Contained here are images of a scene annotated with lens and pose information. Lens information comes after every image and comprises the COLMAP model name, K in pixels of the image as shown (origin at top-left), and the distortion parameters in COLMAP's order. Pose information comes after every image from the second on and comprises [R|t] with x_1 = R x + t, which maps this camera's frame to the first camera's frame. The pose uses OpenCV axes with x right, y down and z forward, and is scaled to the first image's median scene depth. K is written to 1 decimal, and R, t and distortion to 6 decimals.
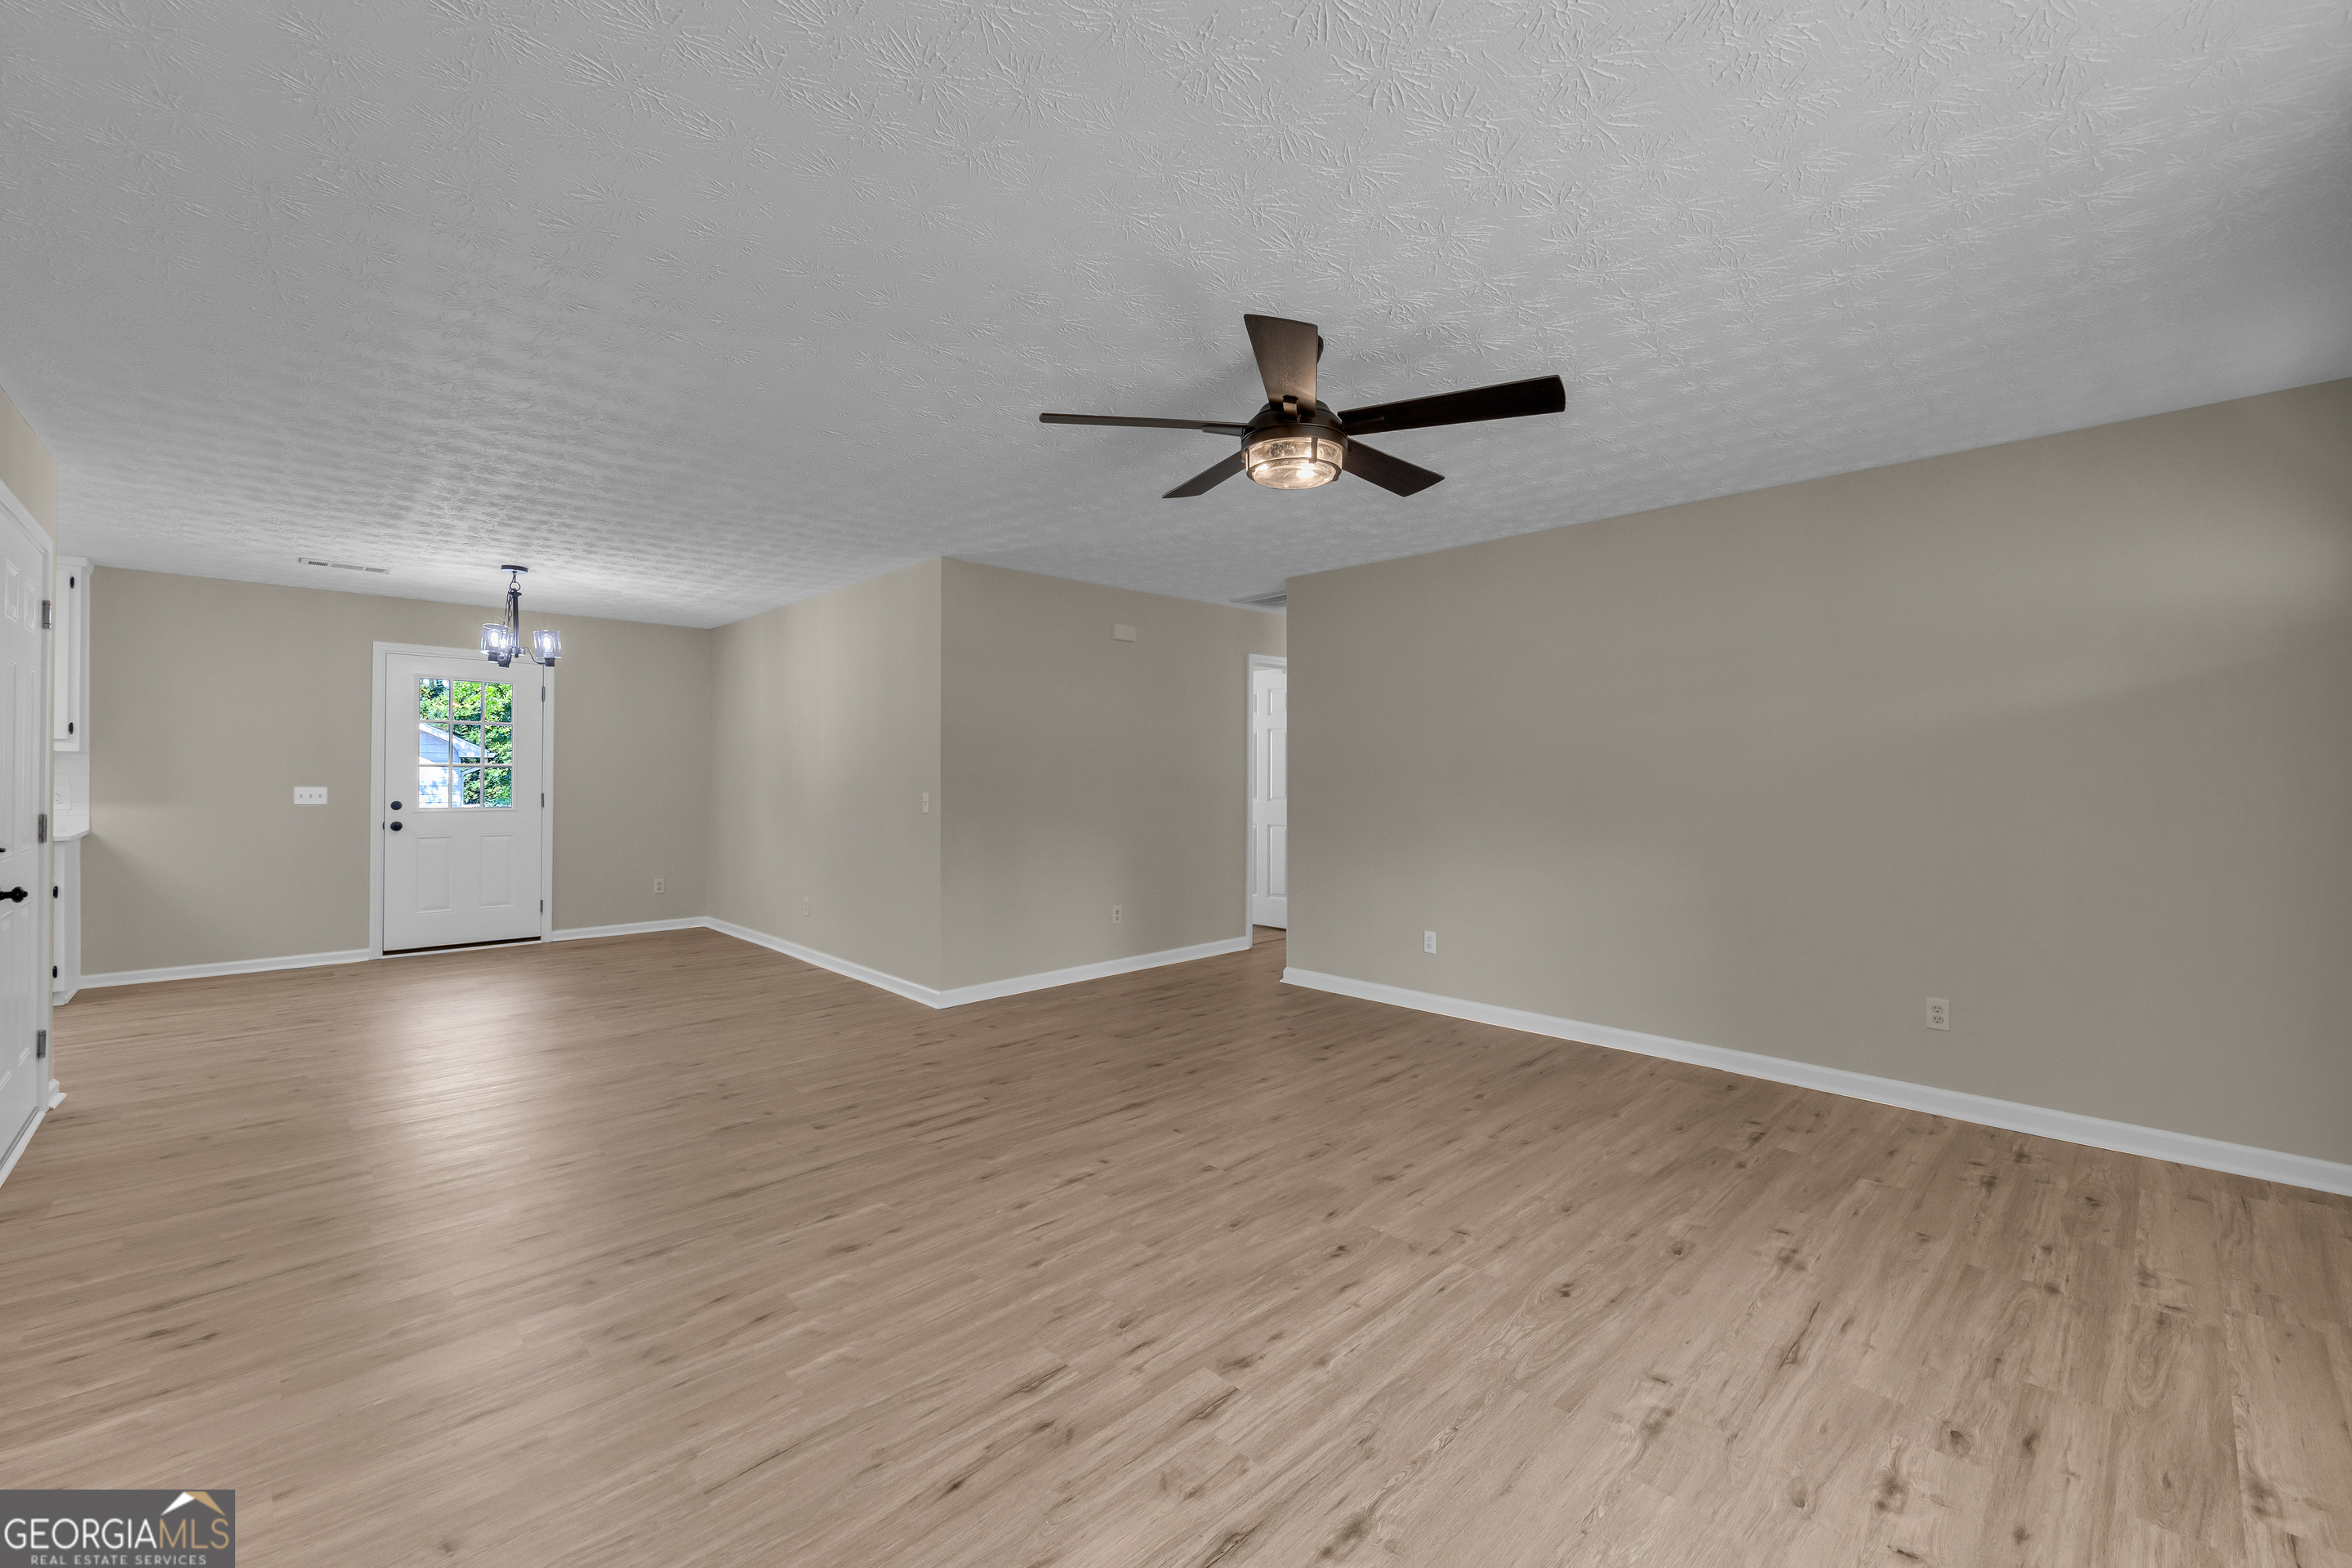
lens RADIAL K [[959.9, 0, 1172.7], [0, 959.9, 760.6], [0, 0, 1]] dist [-0.005923, 0.000339]
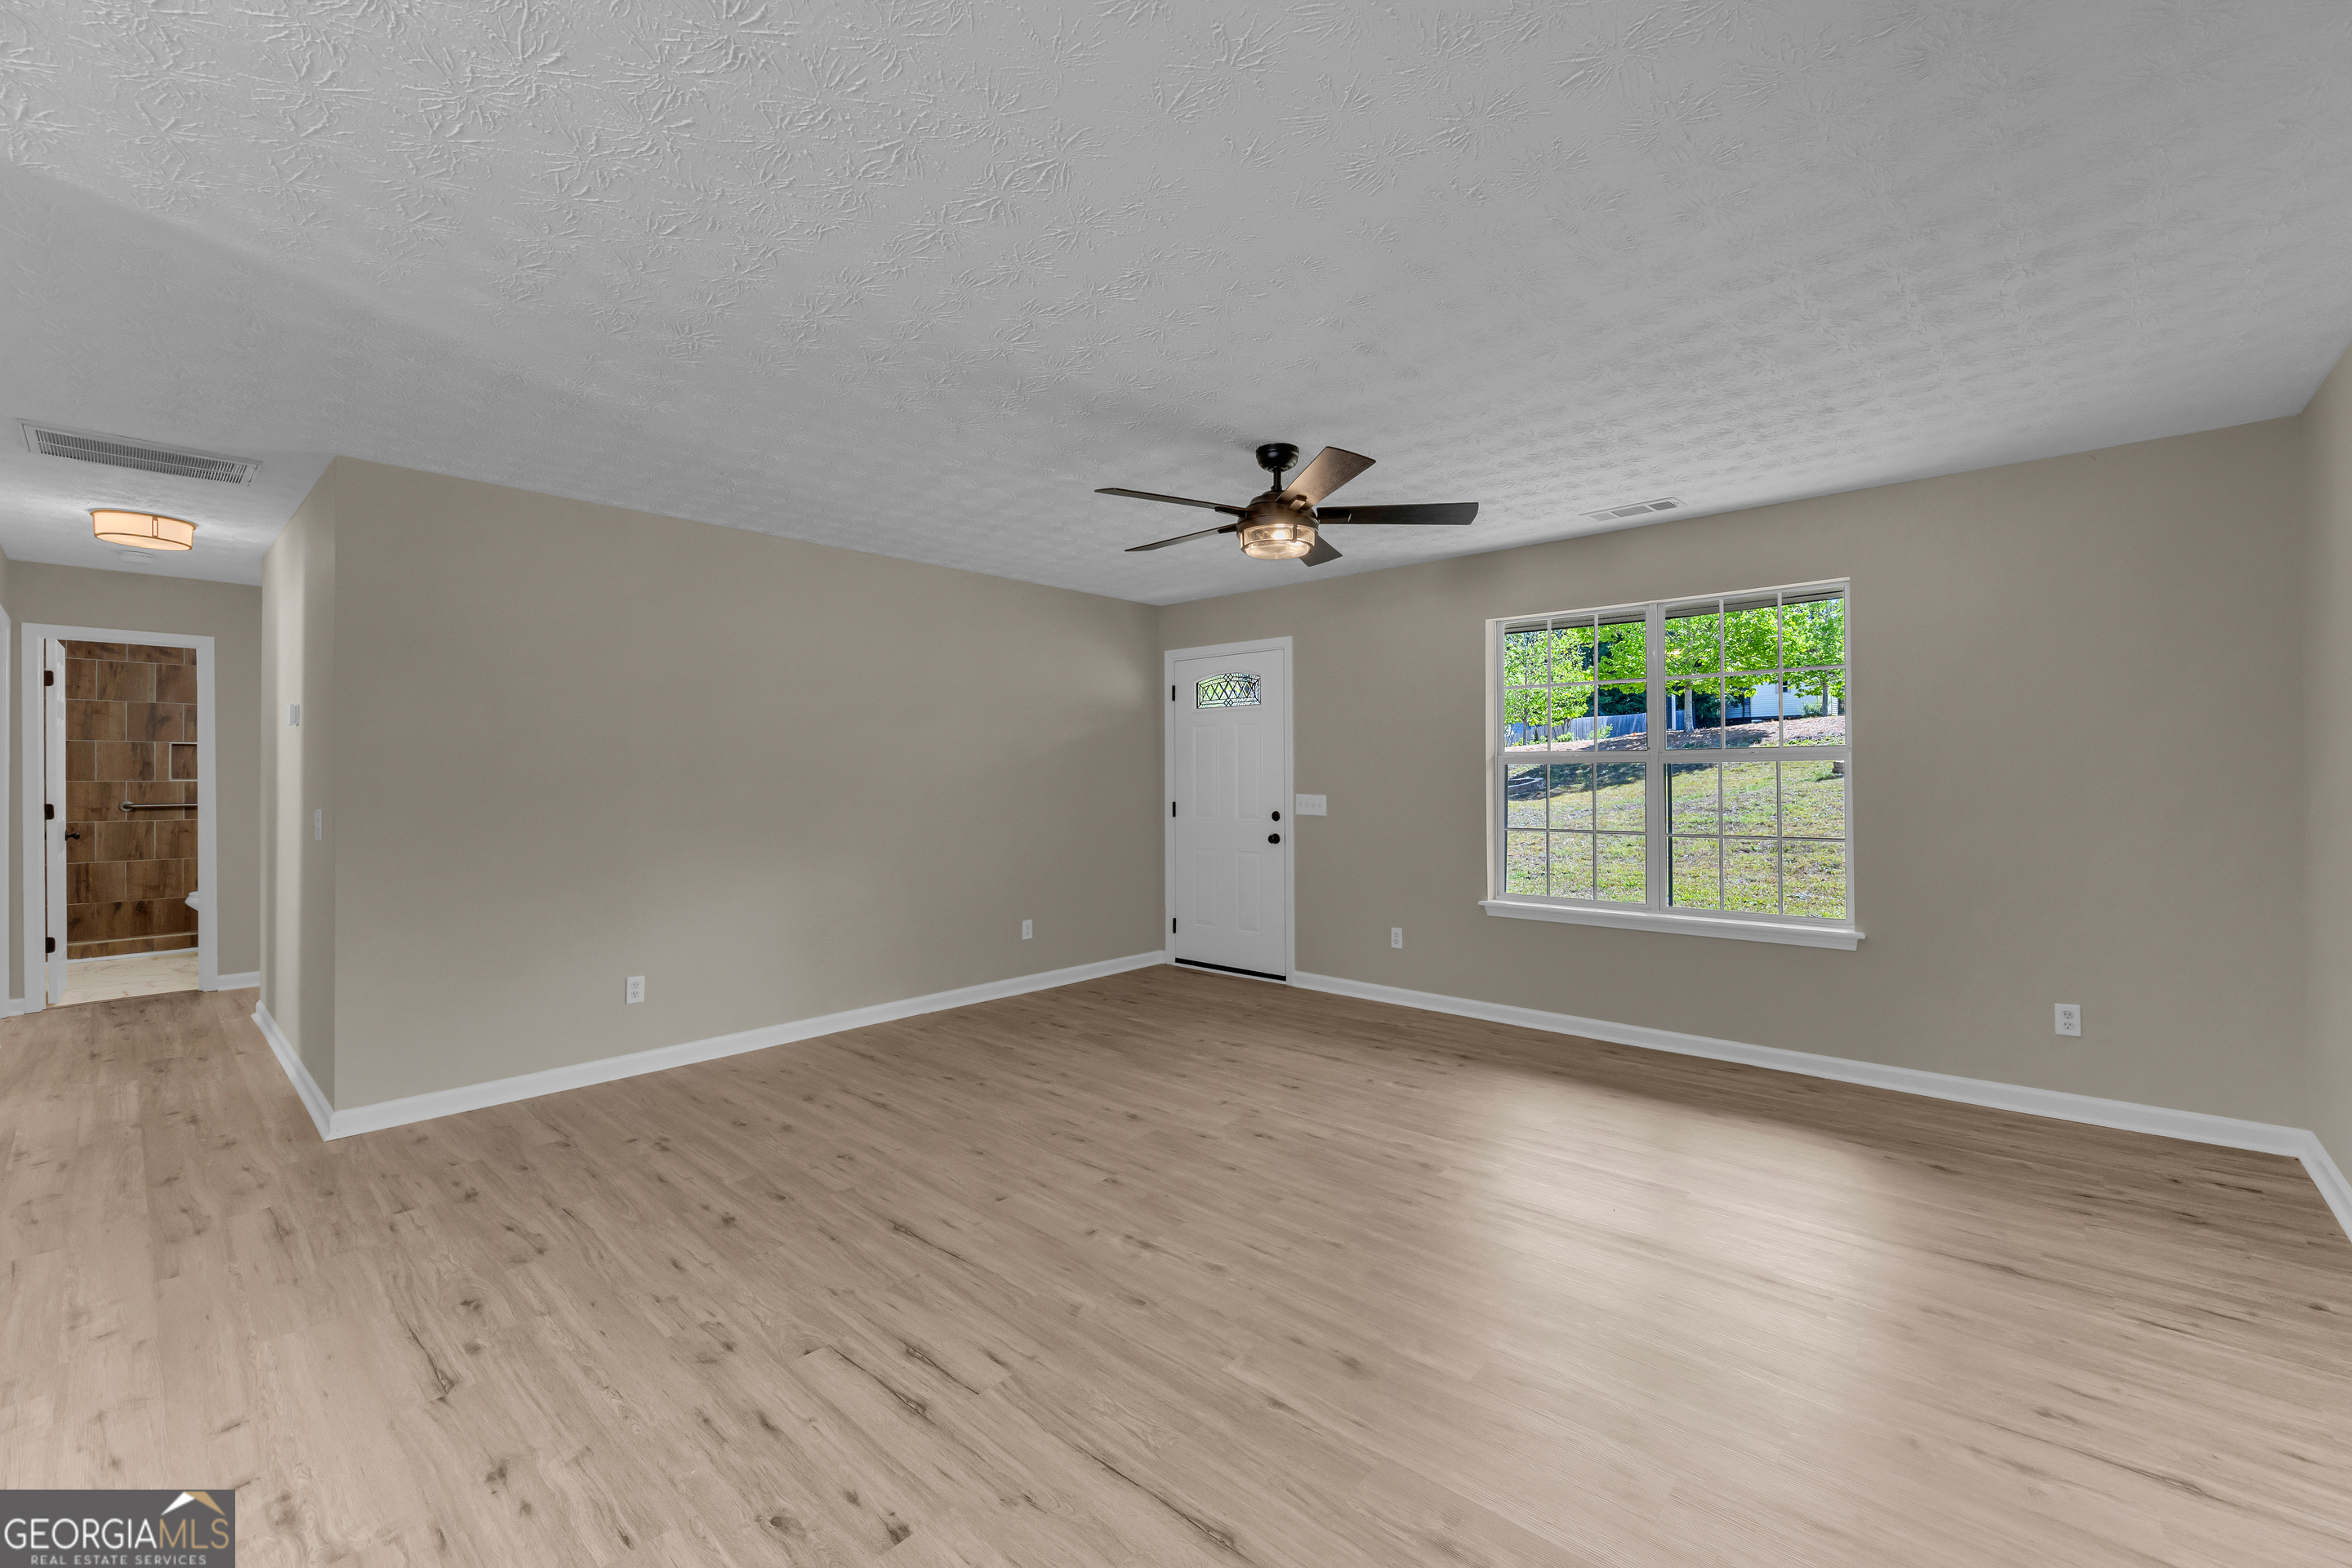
lens RADIAL K [[959.9, 0, 1181.2], [0, 959.9, 760.6], [0, 0, 1]] dist [-0.005923, 0.000339]
pose [[-0.071469, 0.017397, 0.997291, -1.040012], [-0.007529, 0.999810, -0.017980, 0.014588], [-0.997414, -0.008794, -0.071324, 1.096000]]
